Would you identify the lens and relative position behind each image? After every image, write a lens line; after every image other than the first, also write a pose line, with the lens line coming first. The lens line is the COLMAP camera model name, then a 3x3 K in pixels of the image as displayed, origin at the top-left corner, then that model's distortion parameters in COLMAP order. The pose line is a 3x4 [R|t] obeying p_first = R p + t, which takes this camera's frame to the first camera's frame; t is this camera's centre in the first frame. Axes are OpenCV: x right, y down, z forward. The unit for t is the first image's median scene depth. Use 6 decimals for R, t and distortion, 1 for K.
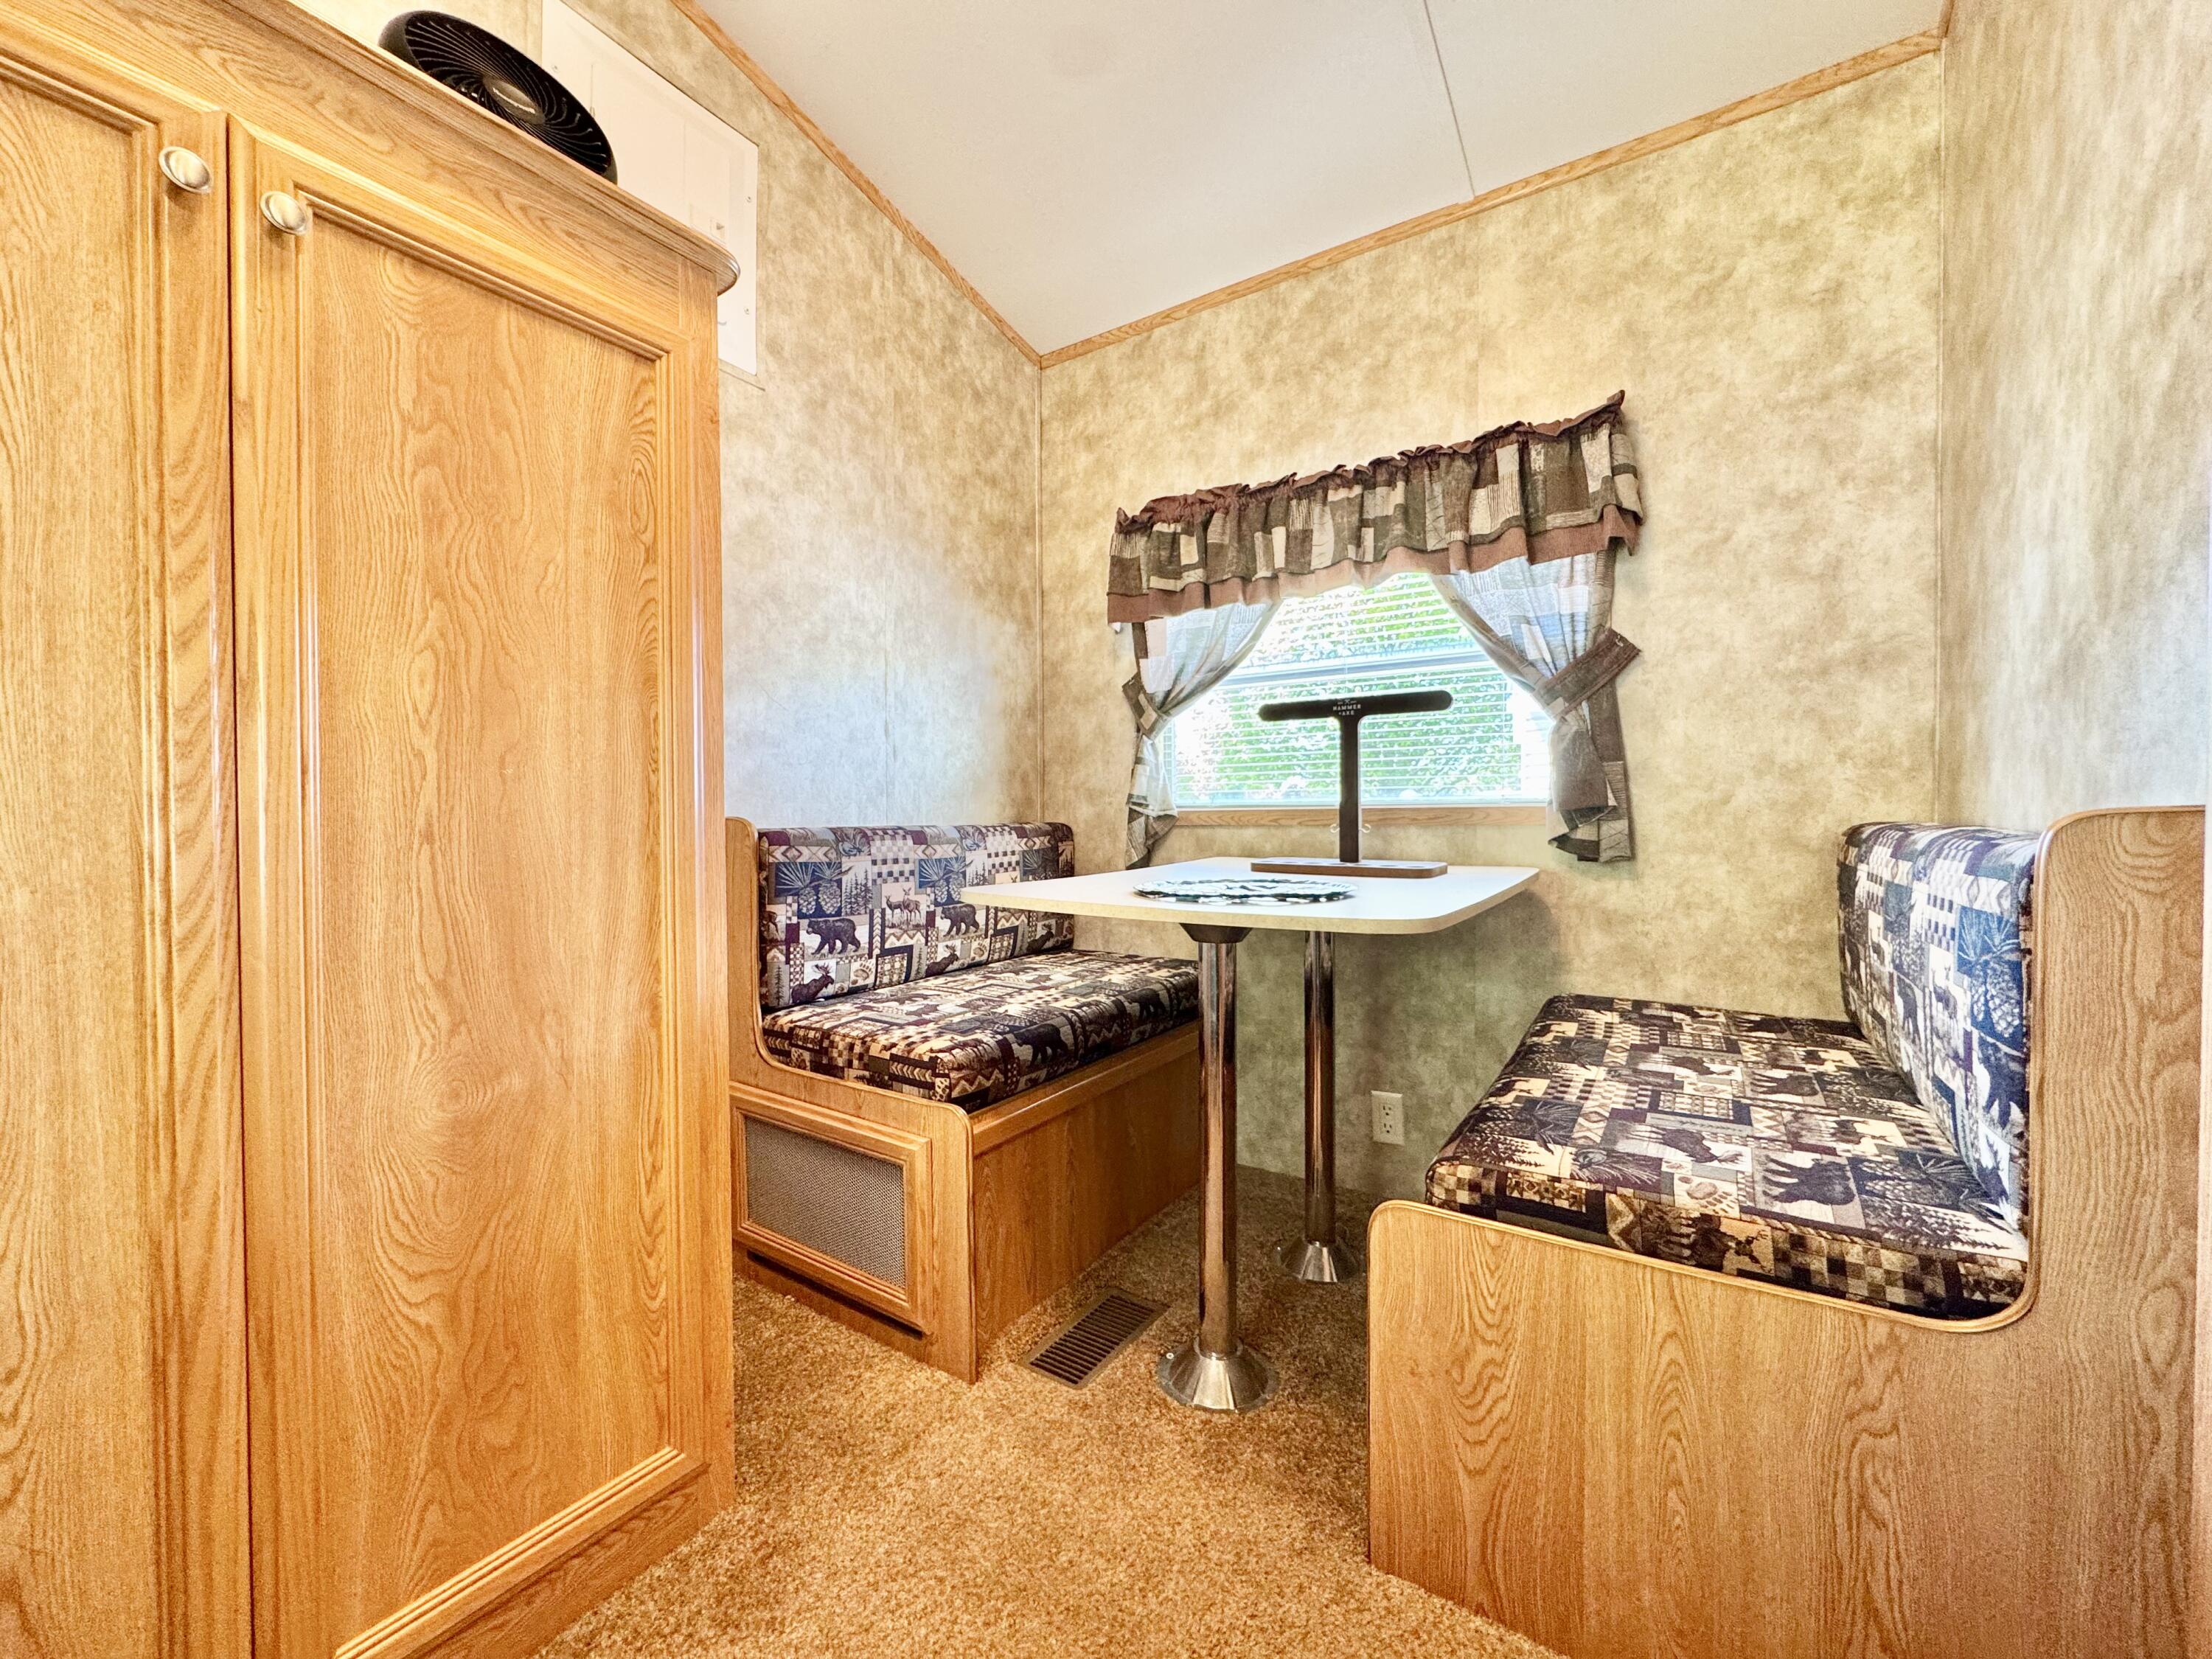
lens RADIAL K [[881.3, 0, 1105.3], [0, 881.3, 826.2], [0, 0, 1]] dist [-0.003487, 0.000367]
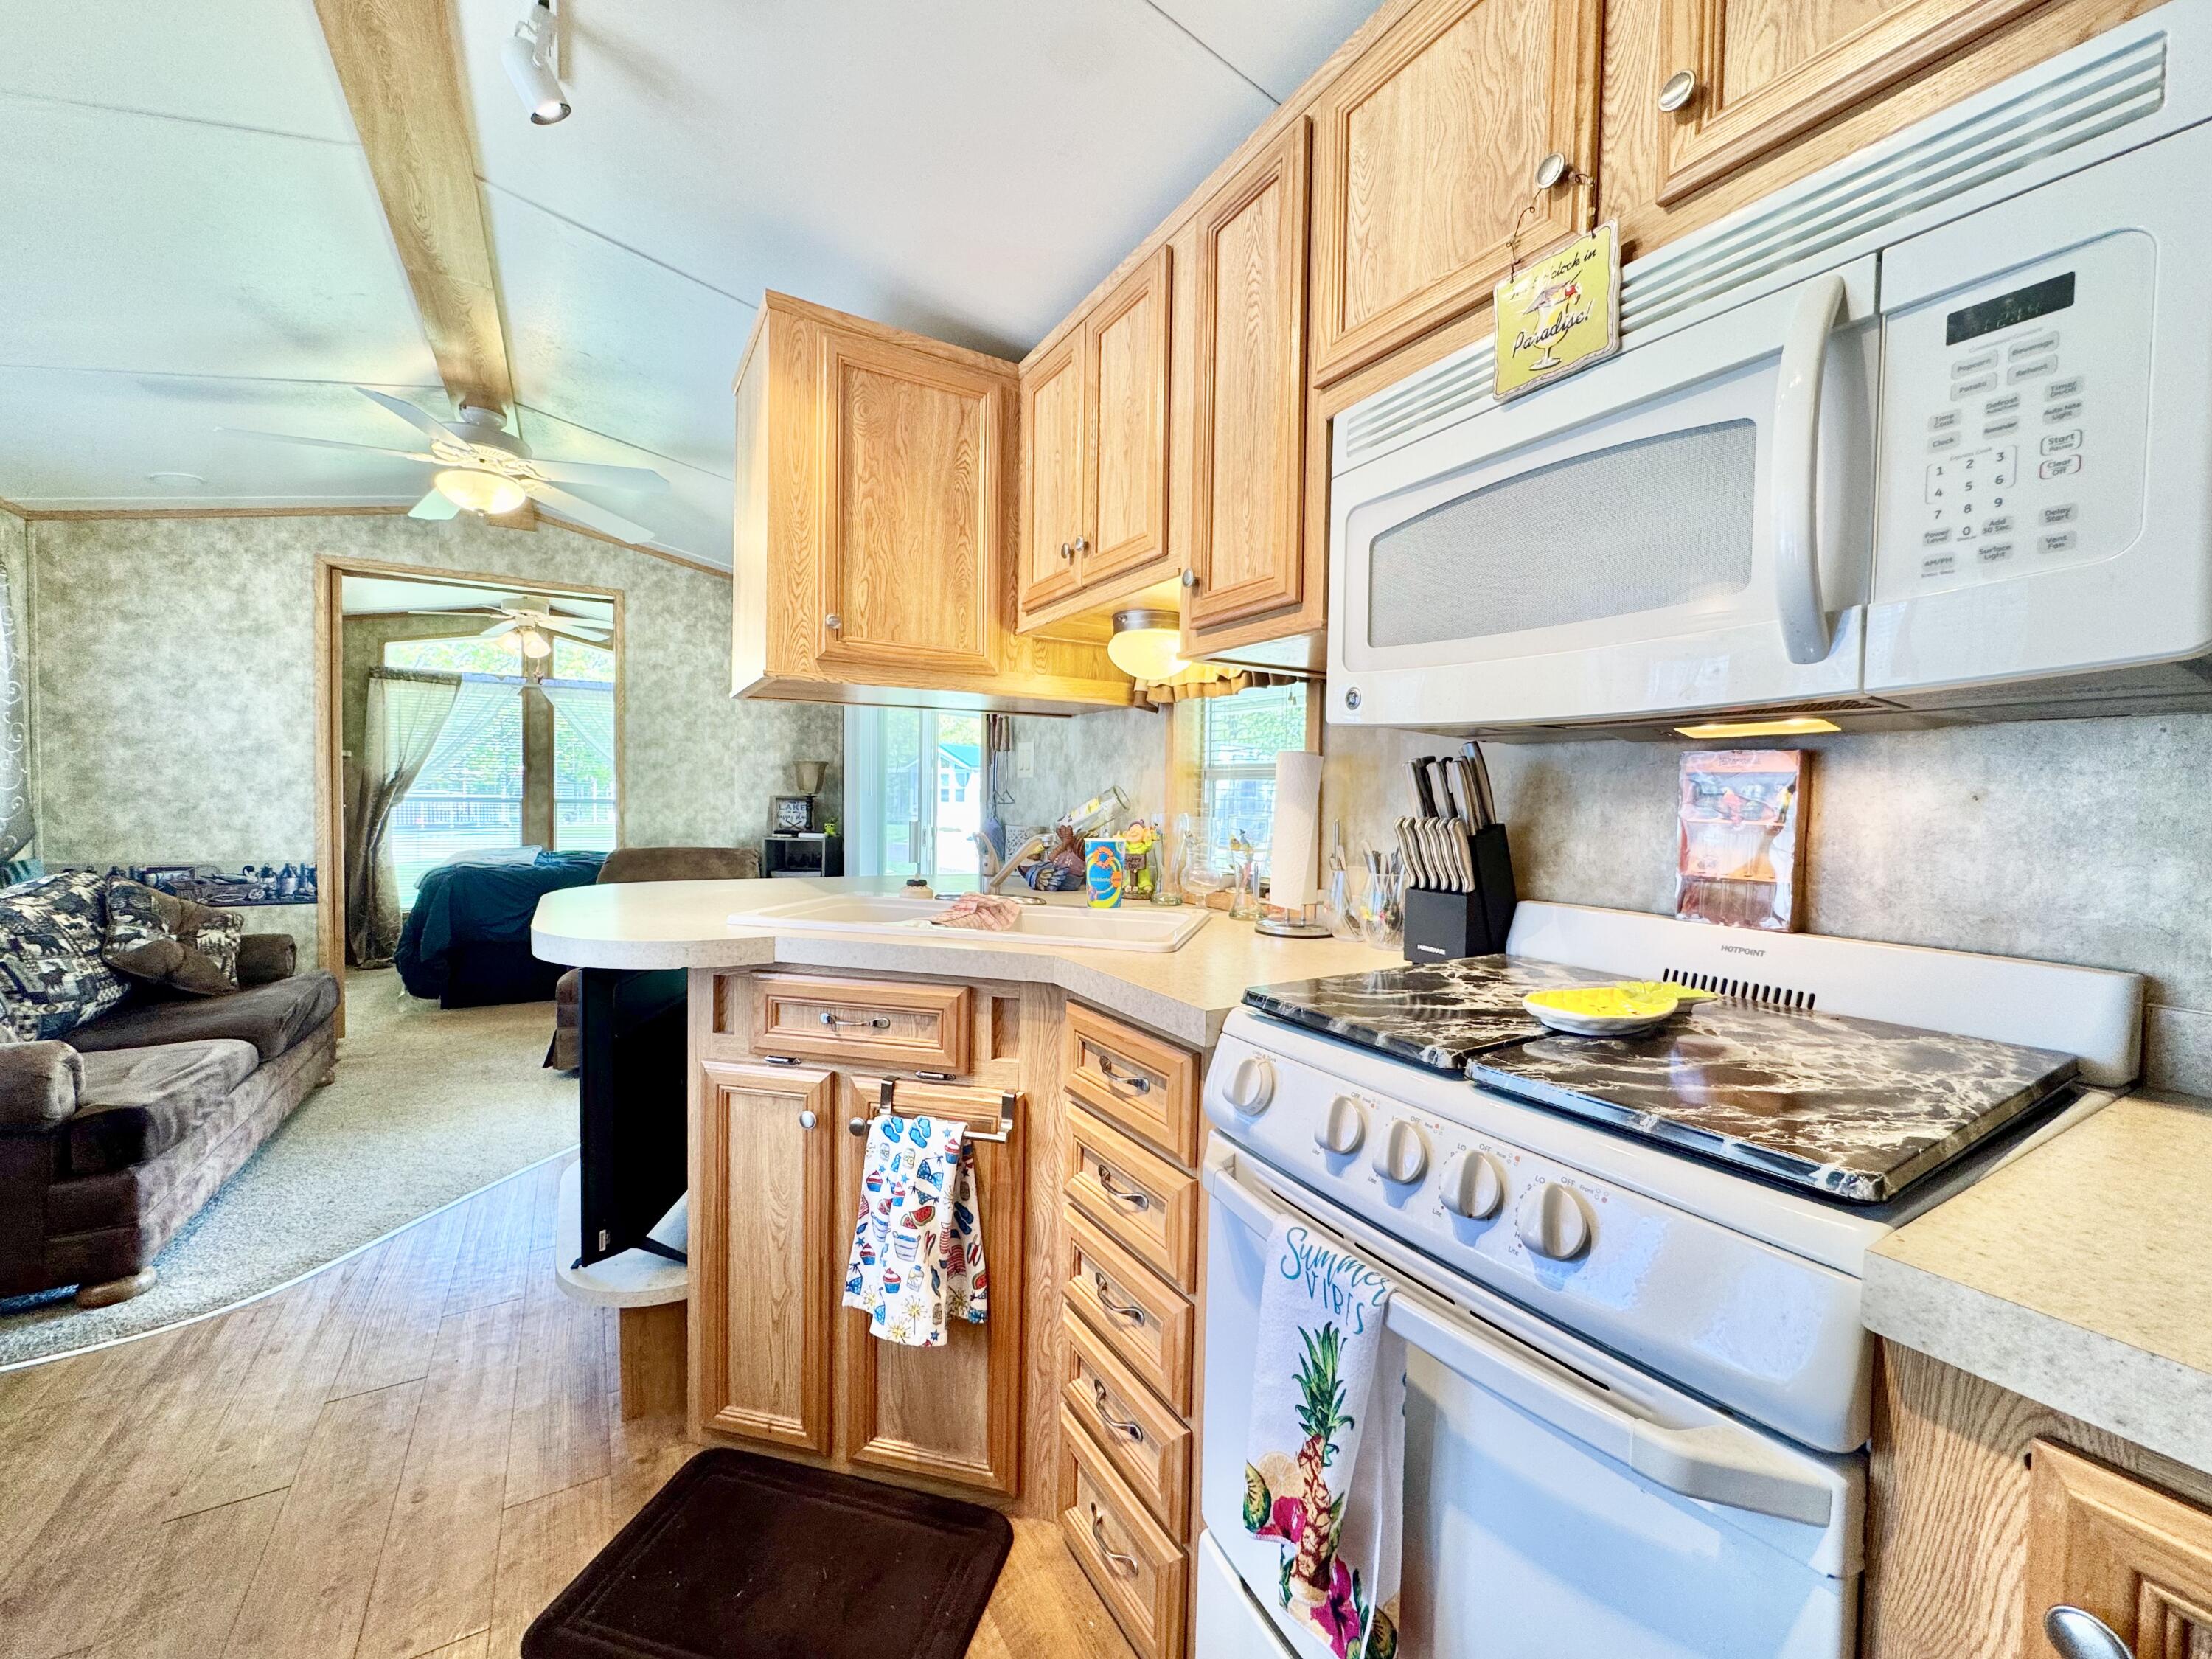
lens RADIAL K [[881.3, 0, 1103.2], [0, 881.3, 825.6], [0, 0, 1]] dist [-0.003487, 0.000367]
pose [[-0.433608, 0.024567, -0.900767, 0.205711], [-0.021504, 0.999061, 0.037599, 0.353583], [0.900845, 0.035674, -0.432673, 0.483821]]
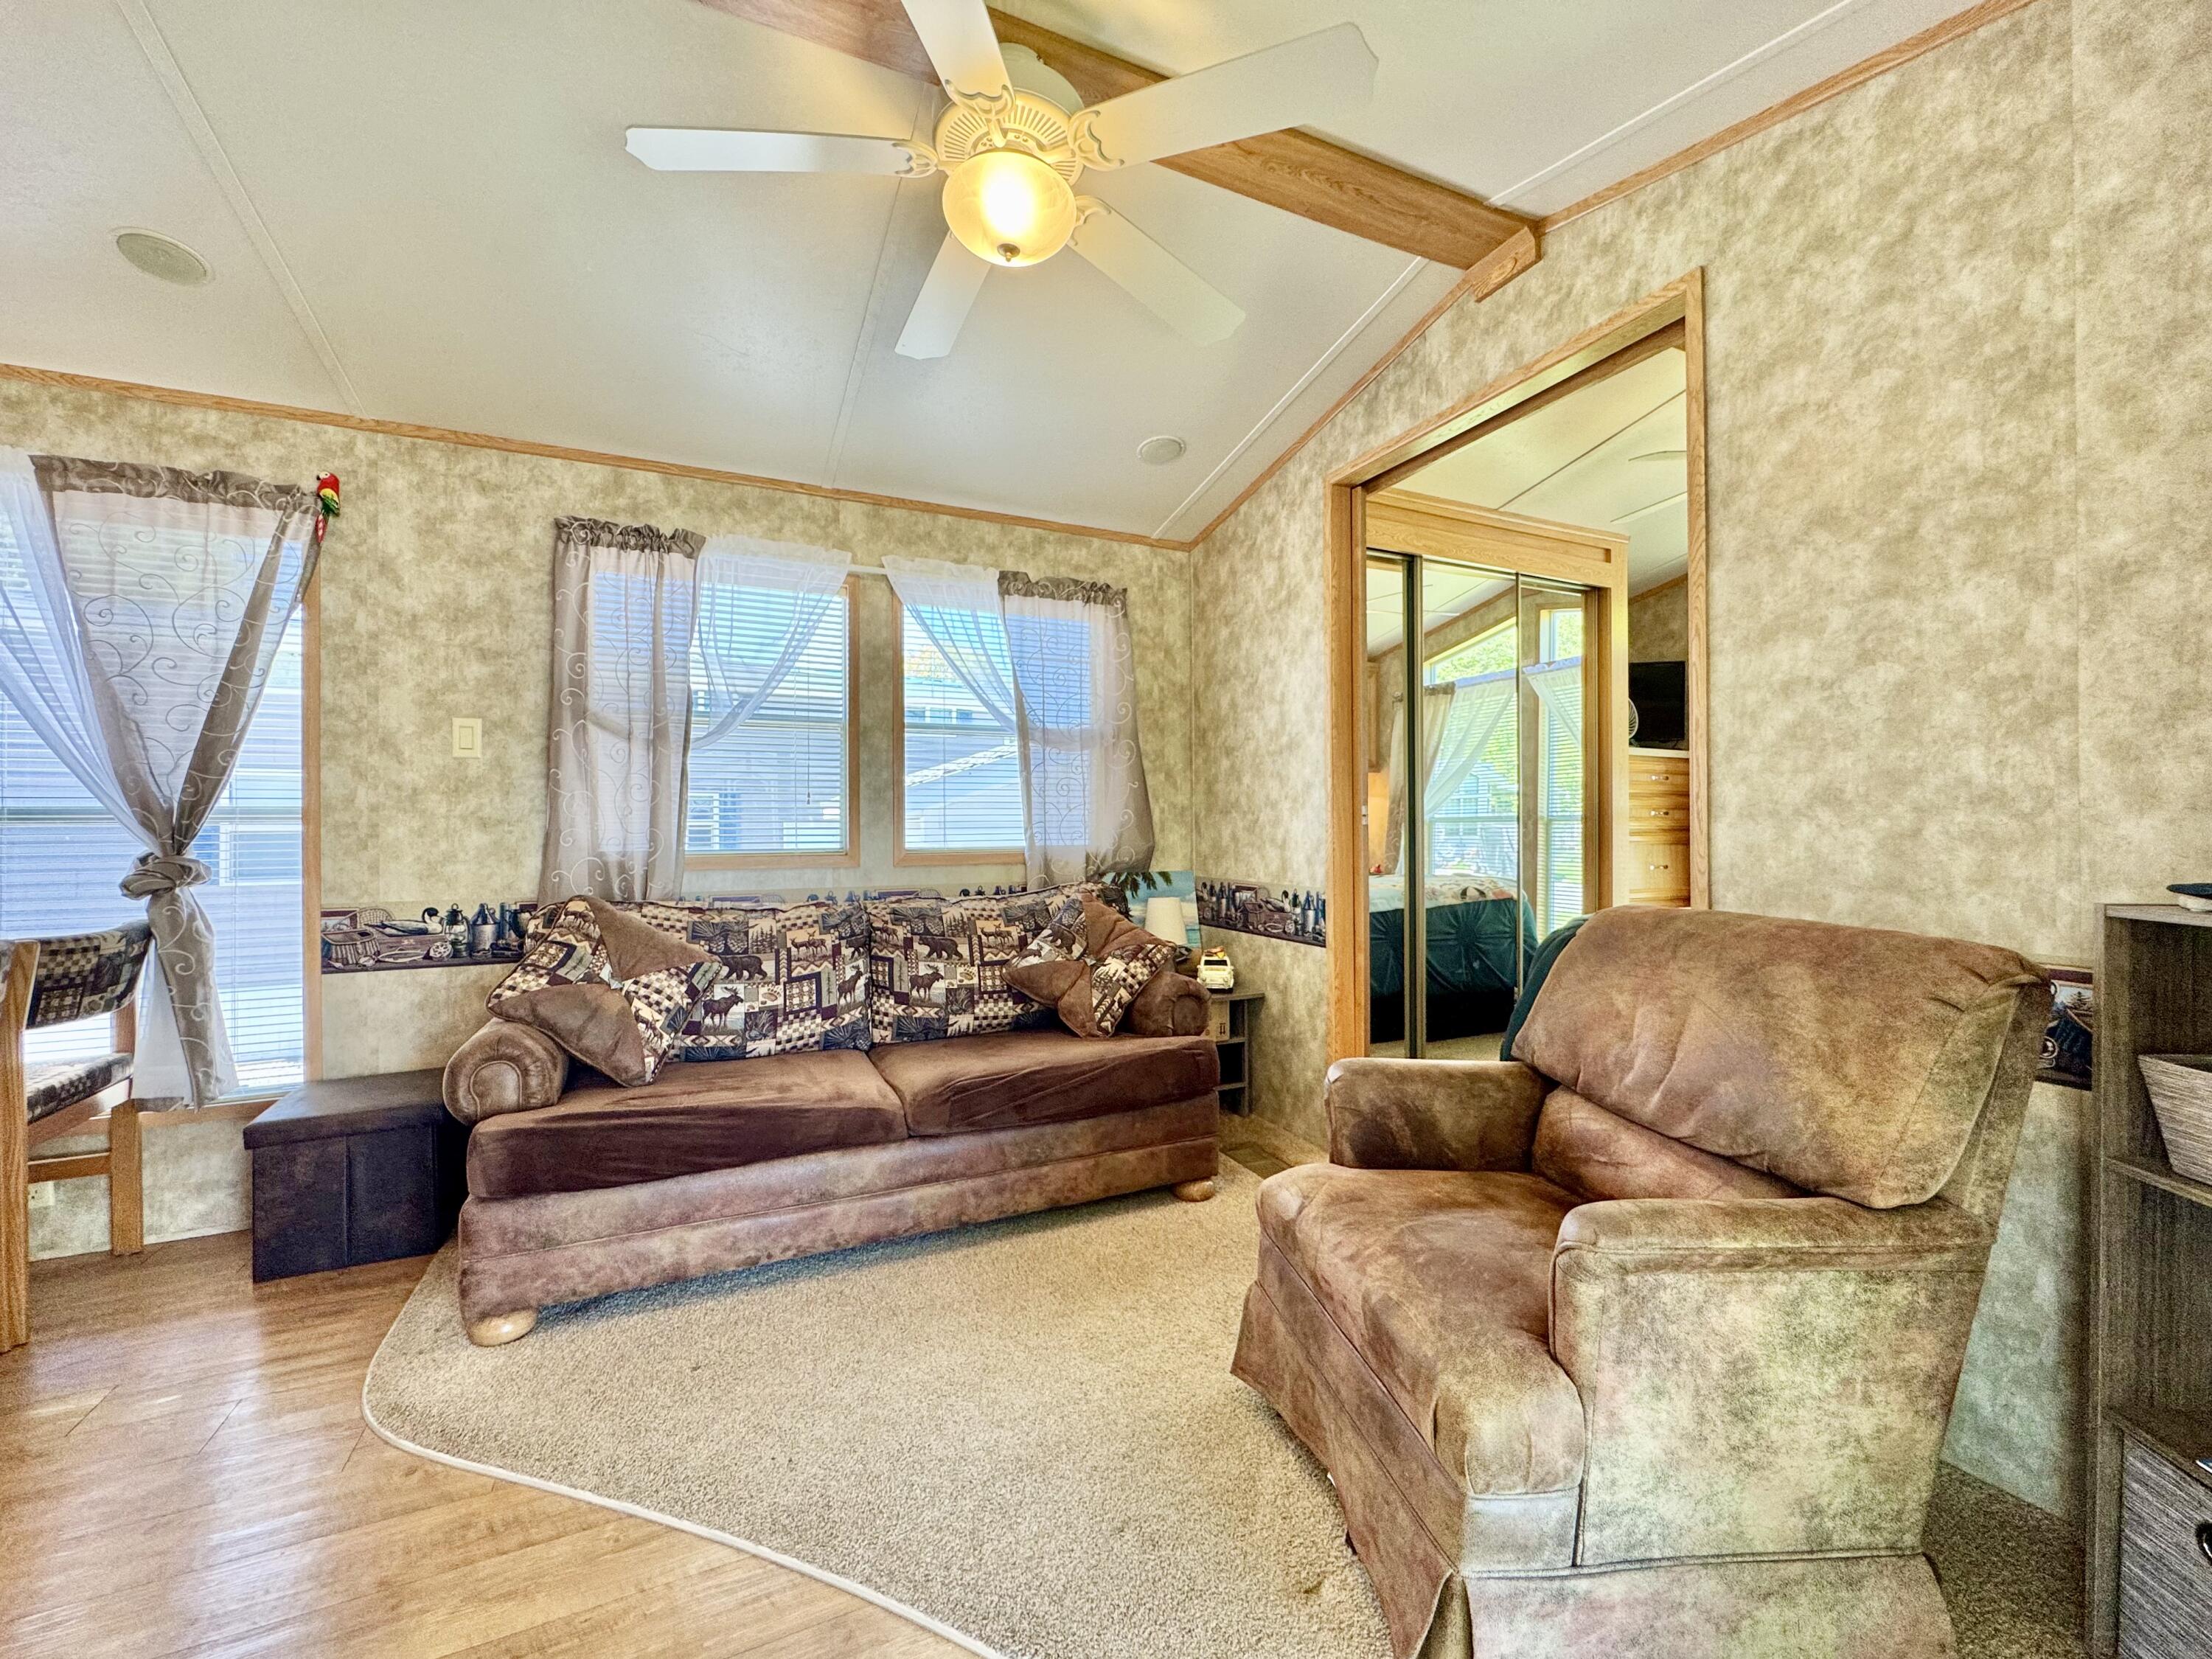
lens RADIAL K [[881.3, 0, 1105.3], [0, 881.3, 825.8], [0, 0, 1]] dist [-0.003487, 0.000367]
pose [[-0.854163, 0.008123, 0.519942, -1.795850], [0.010127, 0.999948, 0.001014, 0.463433], [-0.519907, 0.006132, -0.854201, -0.902279]]
